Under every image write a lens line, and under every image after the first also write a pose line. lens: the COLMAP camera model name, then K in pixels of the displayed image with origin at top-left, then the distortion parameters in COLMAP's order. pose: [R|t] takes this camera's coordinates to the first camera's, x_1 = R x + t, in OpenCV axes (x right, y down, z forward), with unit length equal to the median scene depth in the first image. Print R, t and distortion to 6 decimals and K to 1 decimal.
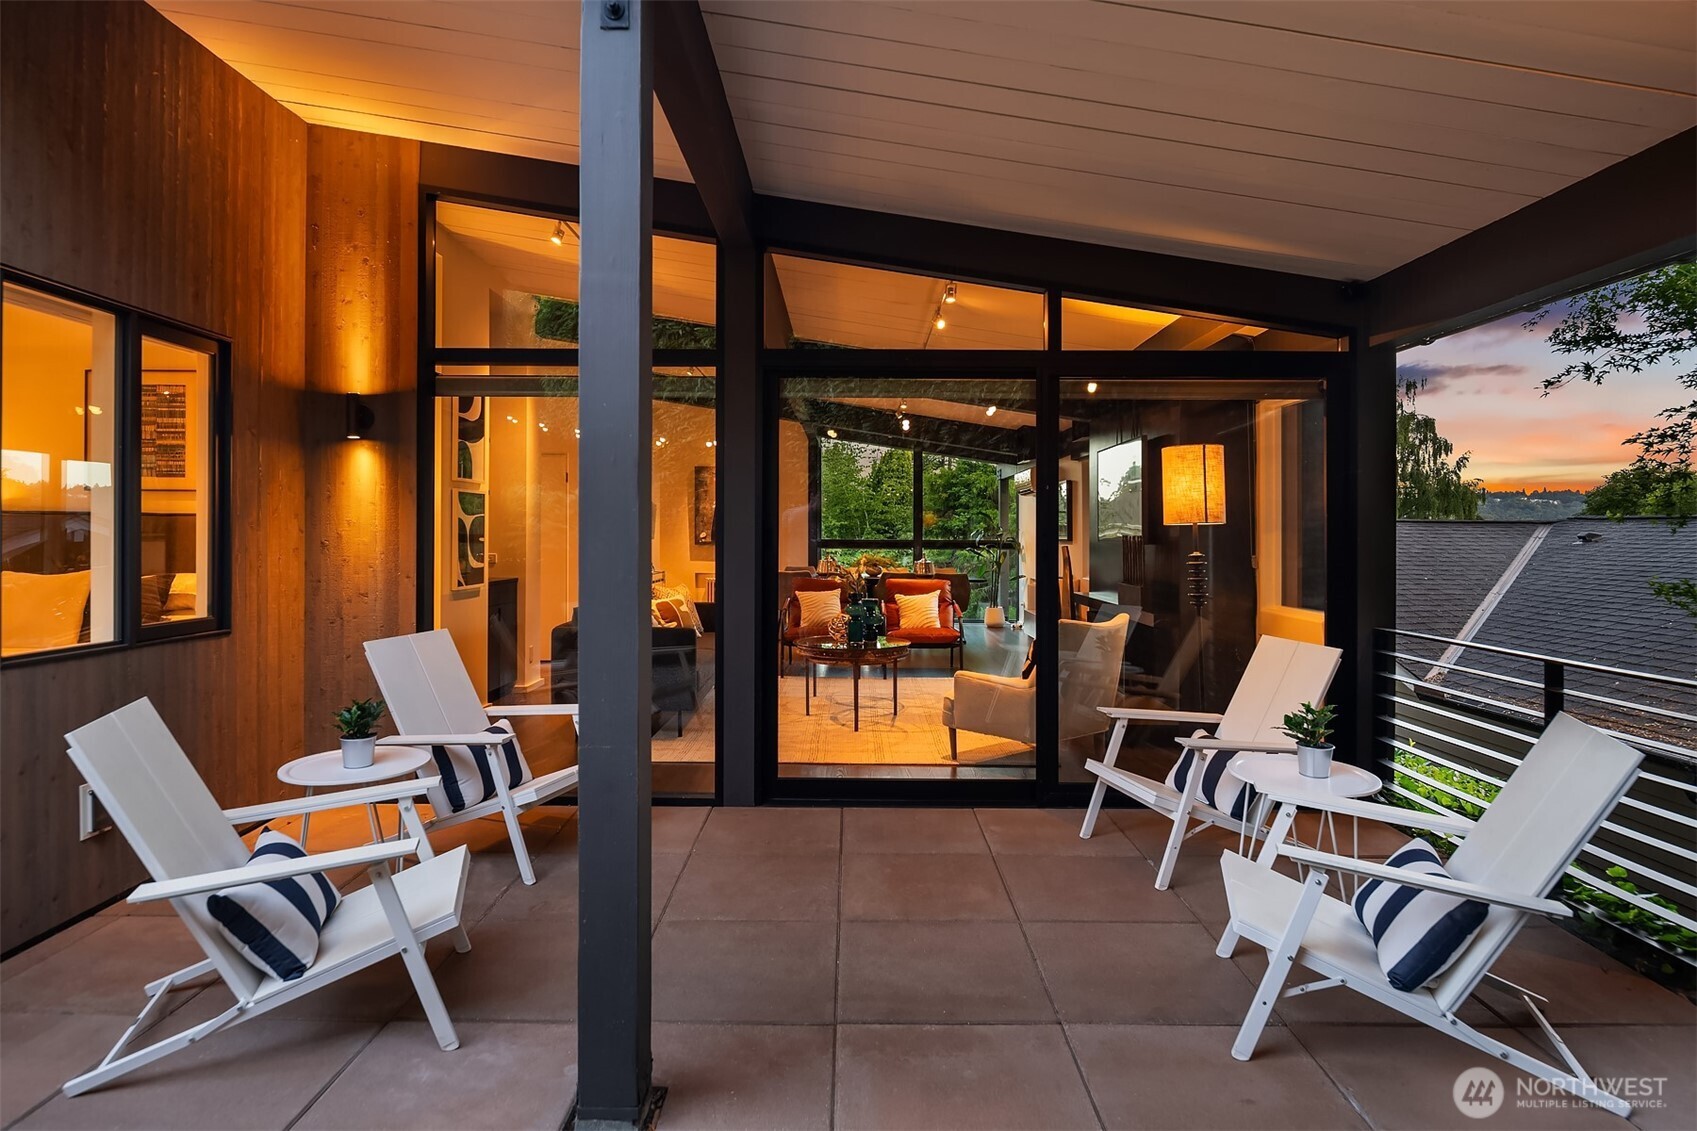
lens RADIAL K [[935.7, 0, 806.4], [0, 935.7, 529.4], [0, 0, 1]] dist [-0.003456, -0.001076]
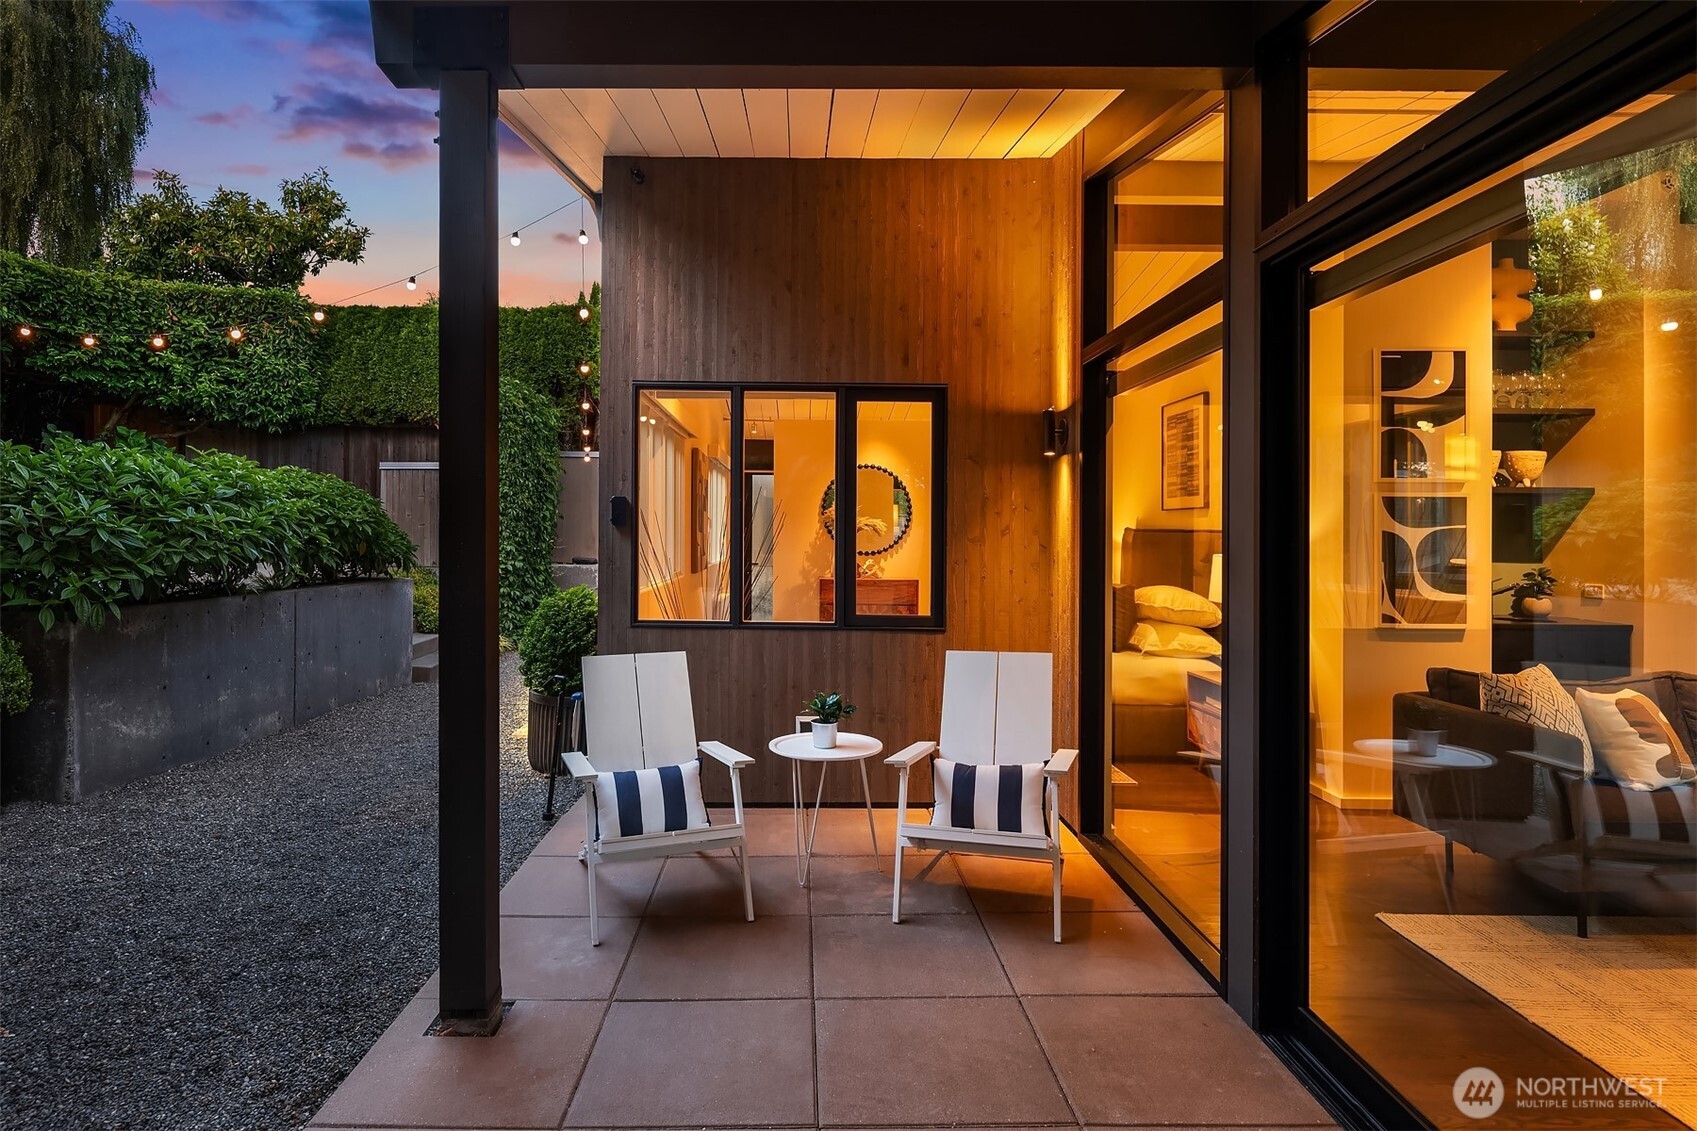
lens RADIAL K [[935.7, 0, 806.4], [0, 935.7, 529.4], [0, 0, 1]] dist [-0.003456, -0.001076]
pose [[0.014747, -0.010826, -0.999833, 0.548296], [-0.004724, 0.999929, -0.010897, -0.005105], [0.999880, 0.004884, 0.014695, 0.766534]]
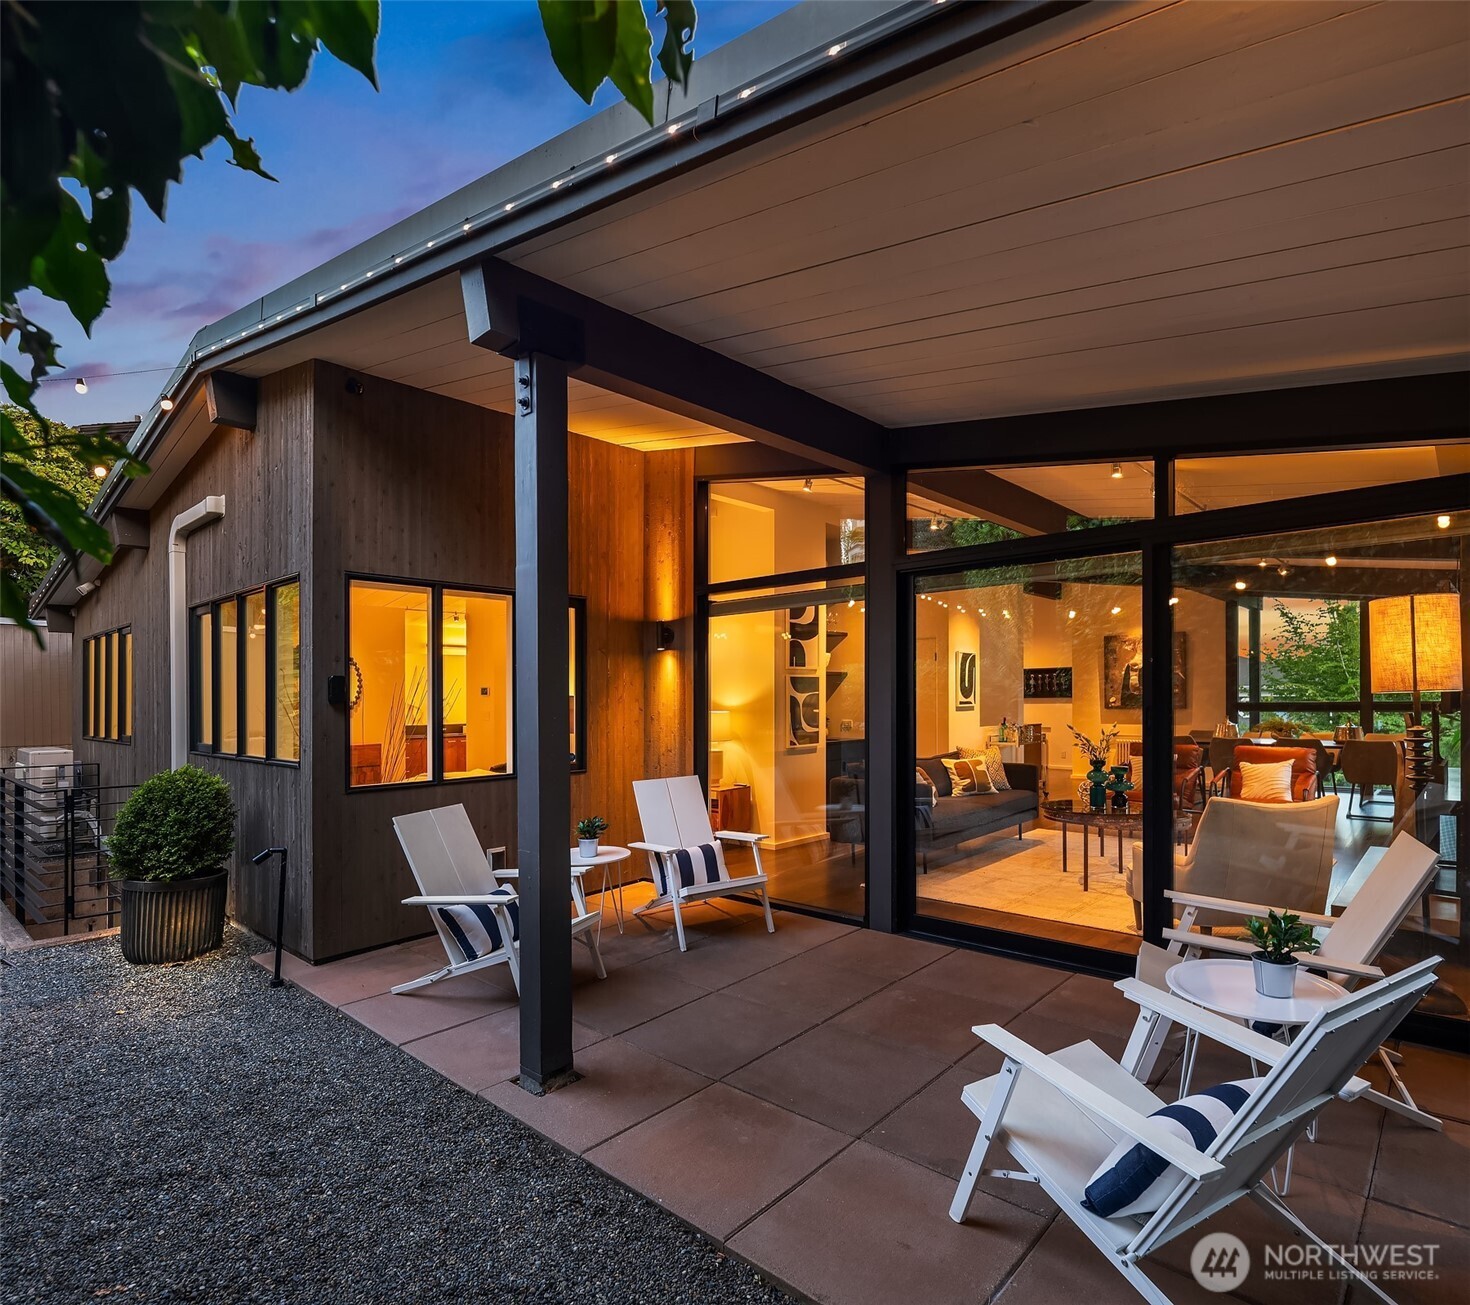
lens RADIAL K [[795.8, 0, 744.4], [0, 795.8, 694.4], [0, 0, 1]] dist [0.000721, 0.000336]
pose [[0.753705, -0.018772, -0.656945, 0.512691], [0.021189, 0.999766, -0.004258, -0.015784], [0.656871, -0.010710, 0.753927, 0.099370]]
